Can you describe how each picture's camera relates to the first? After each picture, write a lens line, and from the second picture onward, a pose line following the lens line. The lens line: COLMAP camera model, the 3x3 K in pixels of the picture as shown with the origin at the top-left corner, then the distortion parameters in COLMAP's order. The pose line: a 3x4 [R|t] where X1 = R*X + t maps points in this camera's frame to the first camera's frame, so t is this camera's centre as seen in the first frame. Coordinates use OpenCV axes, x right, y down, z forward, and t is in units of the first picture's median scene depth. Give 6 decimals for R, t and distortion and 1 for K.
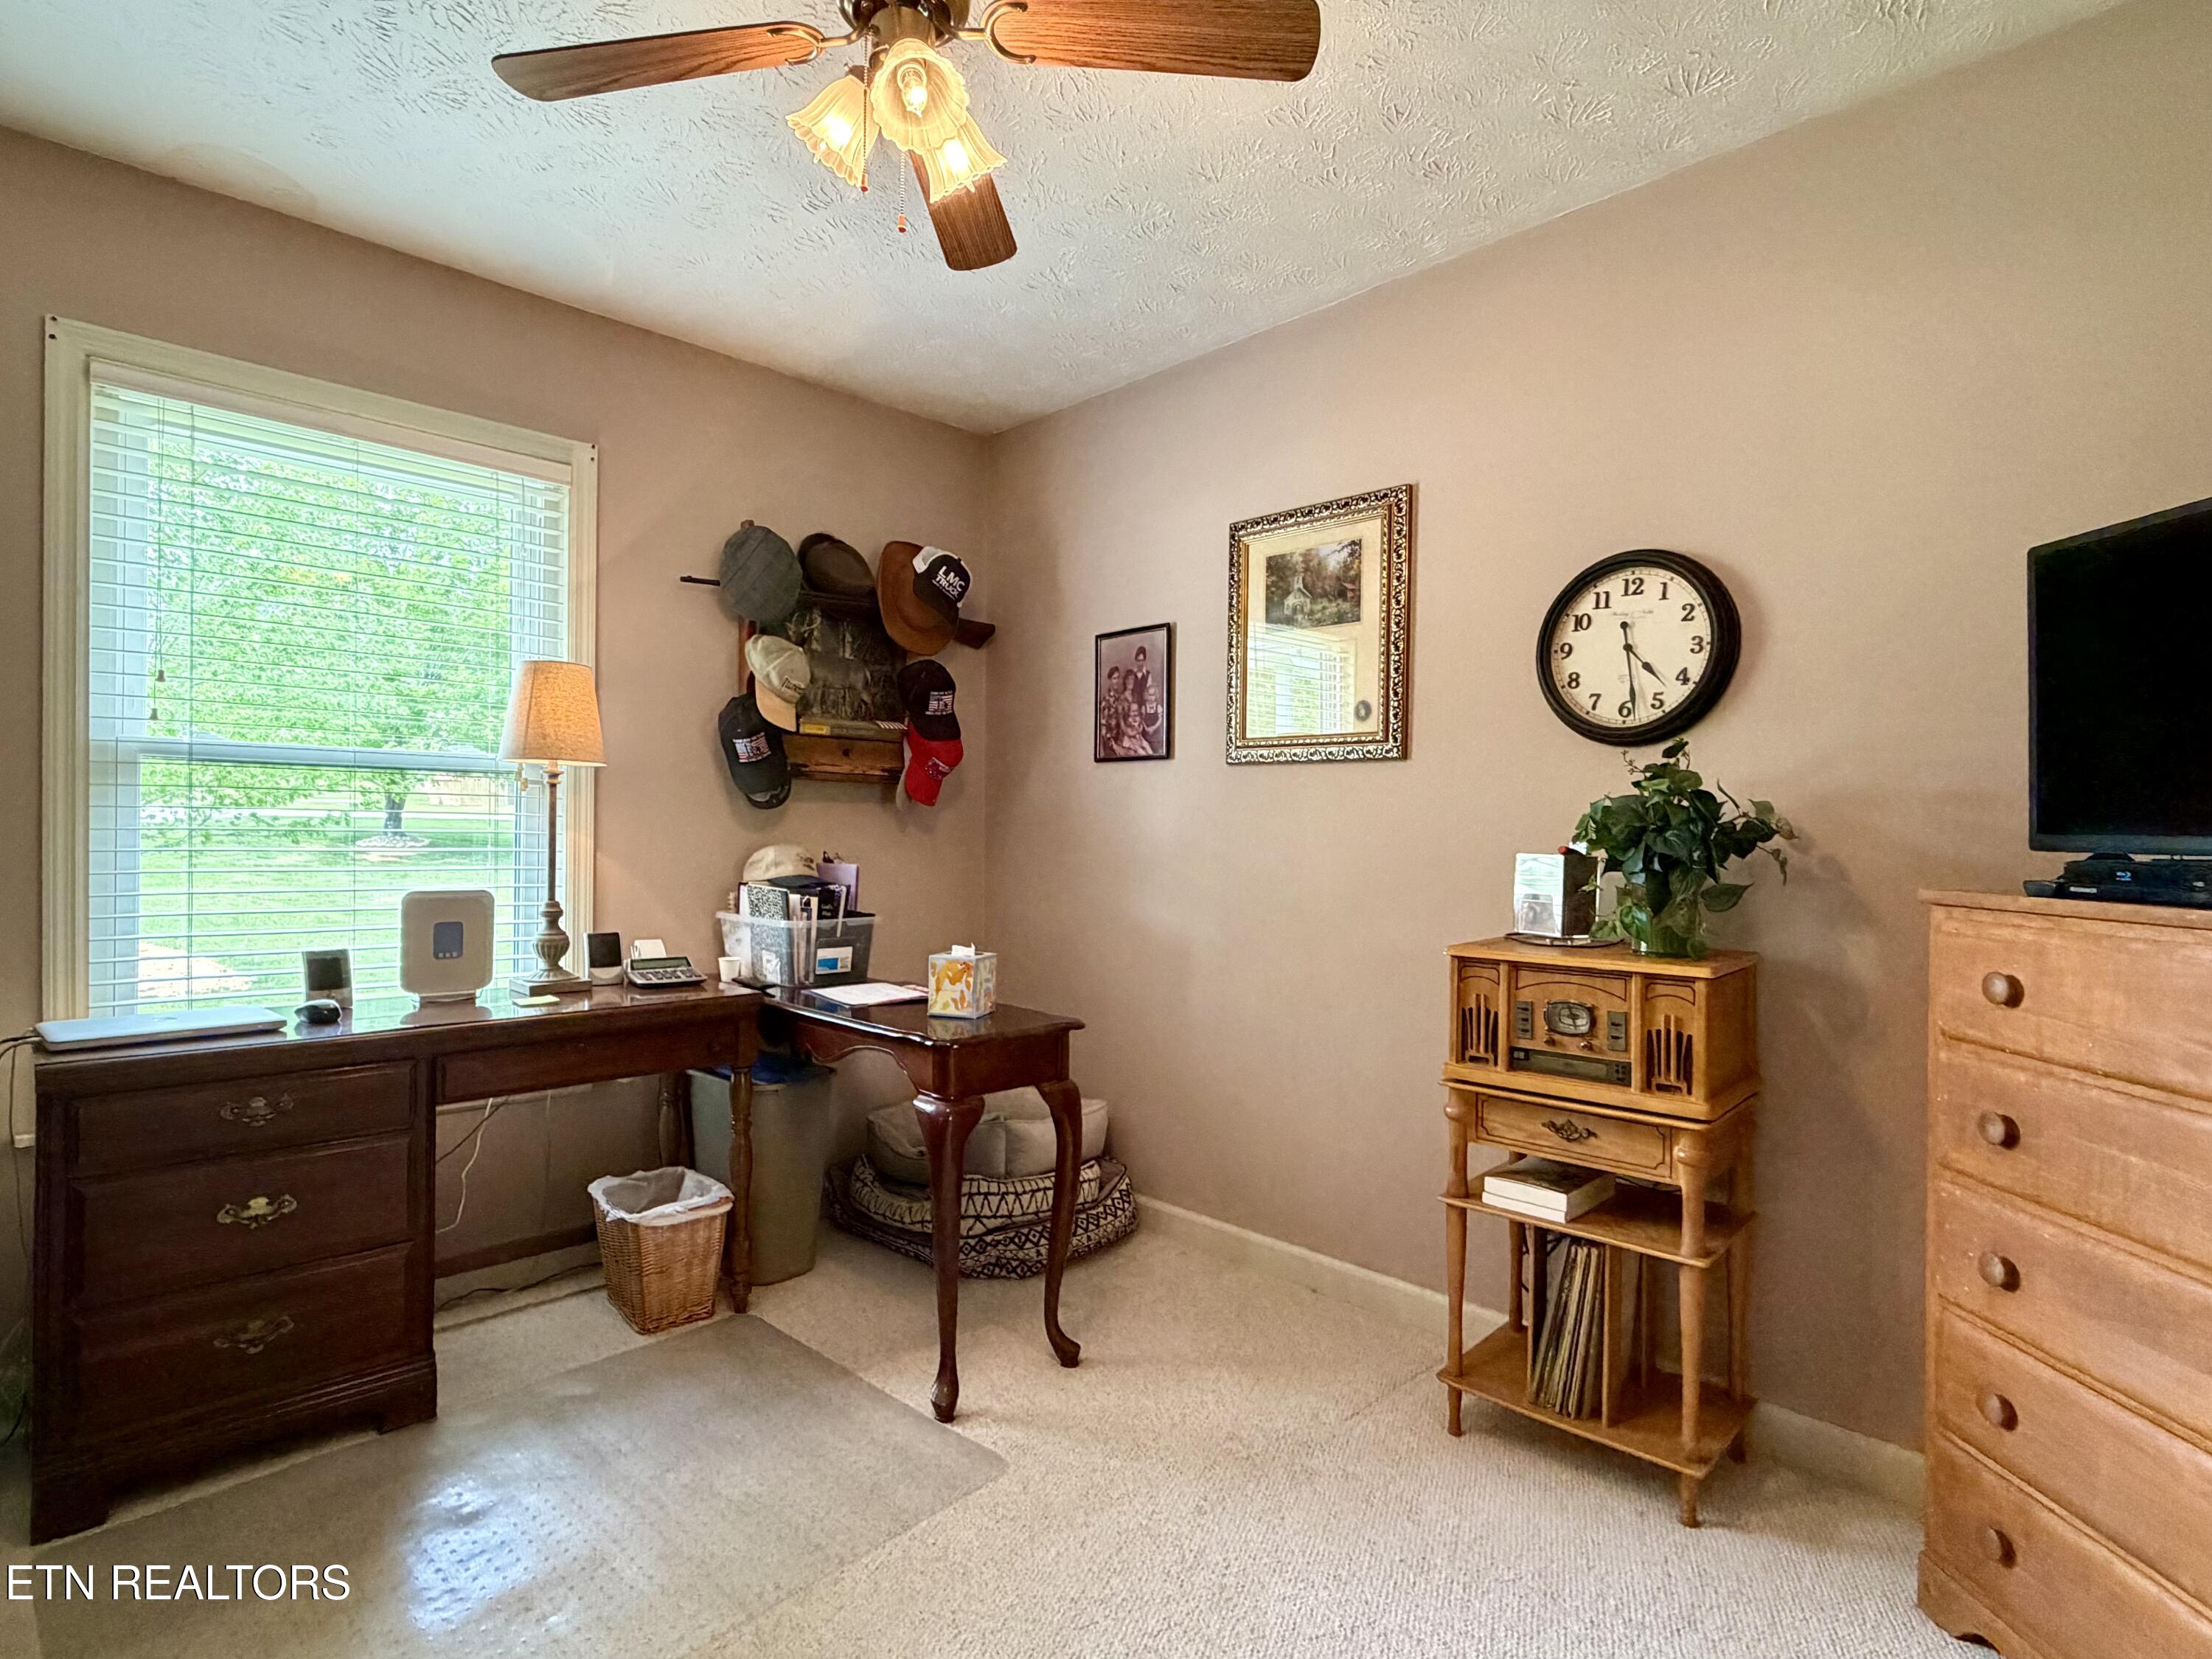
lens RADIAL K [[1157.0, 0, 1106.0], [0, 1157.0, 829.5], [0, 0, 1]] dist [-0.005809, -0.000213]
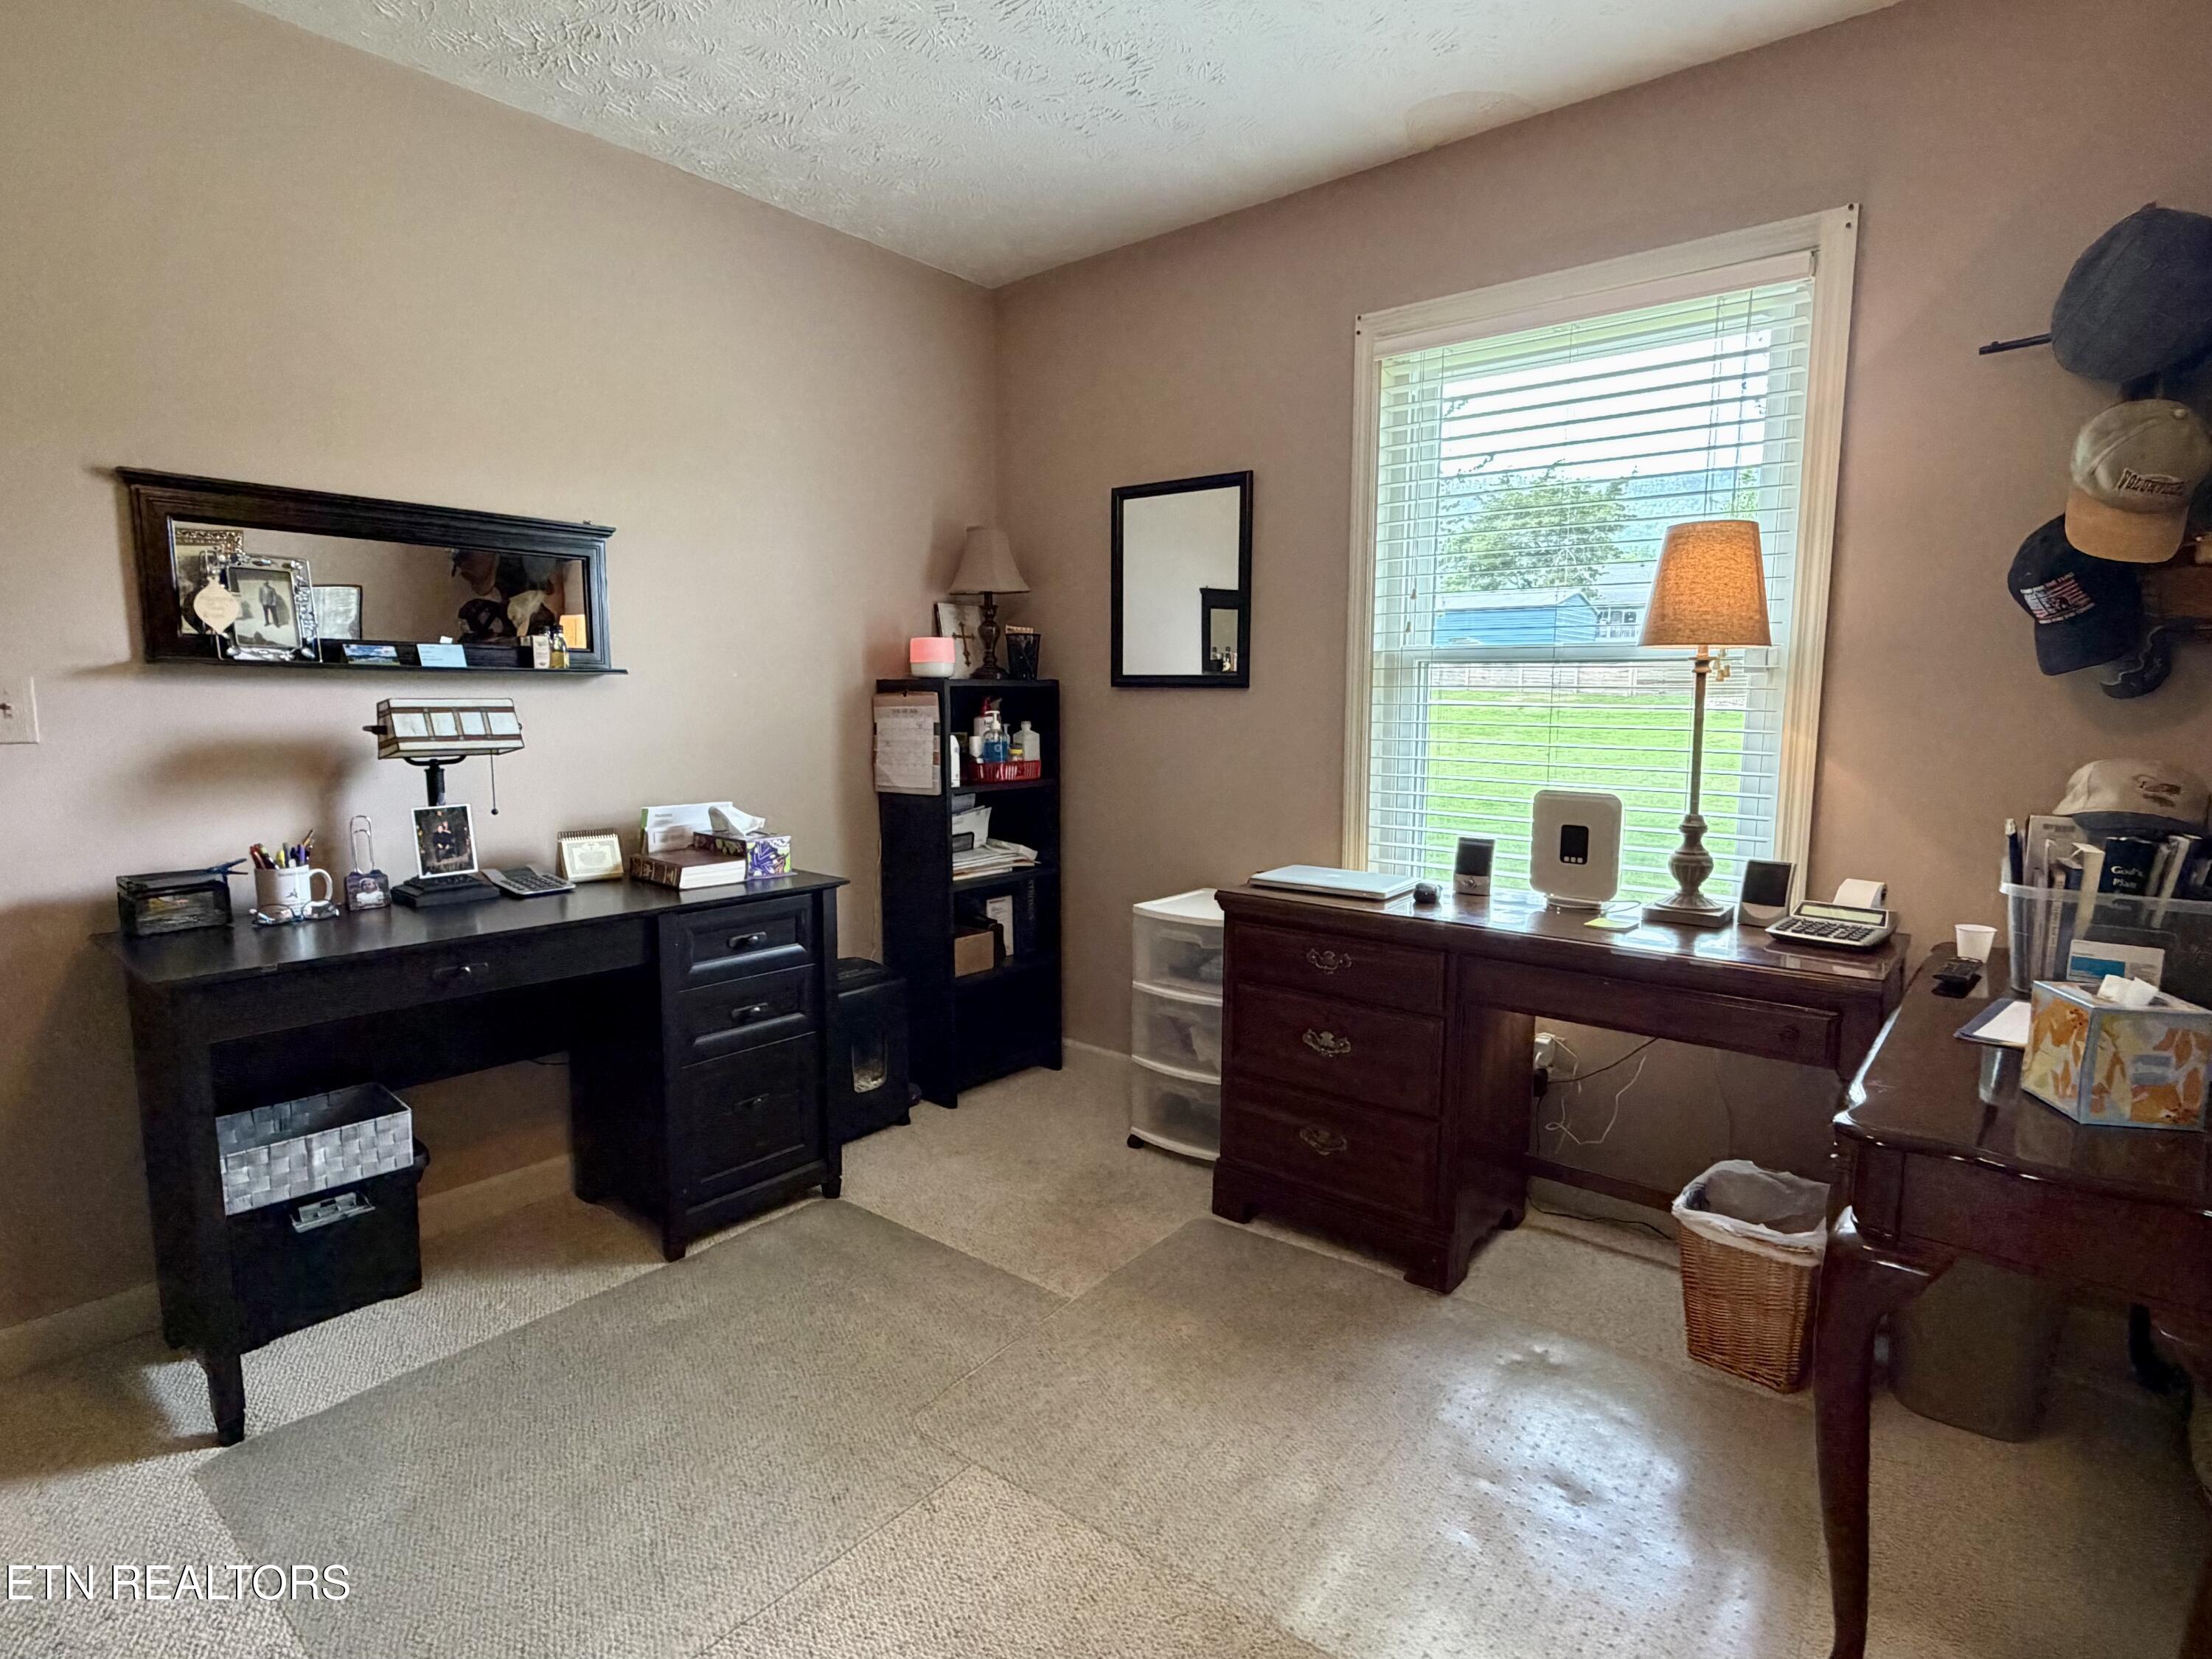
lens RADIAL K [[1157.0, 0, 1106.0], [0, 1157.0, 829.5], [0, 0, 1]] dist [-0.005809, -0.000213]
pose [[0.074369, 0.107427, -0.991428, 0.332258], [0.000346, 0.994178, 0.107751, -0.017954], [0.997231, -0.008357, 0.073898, 0.530548]]
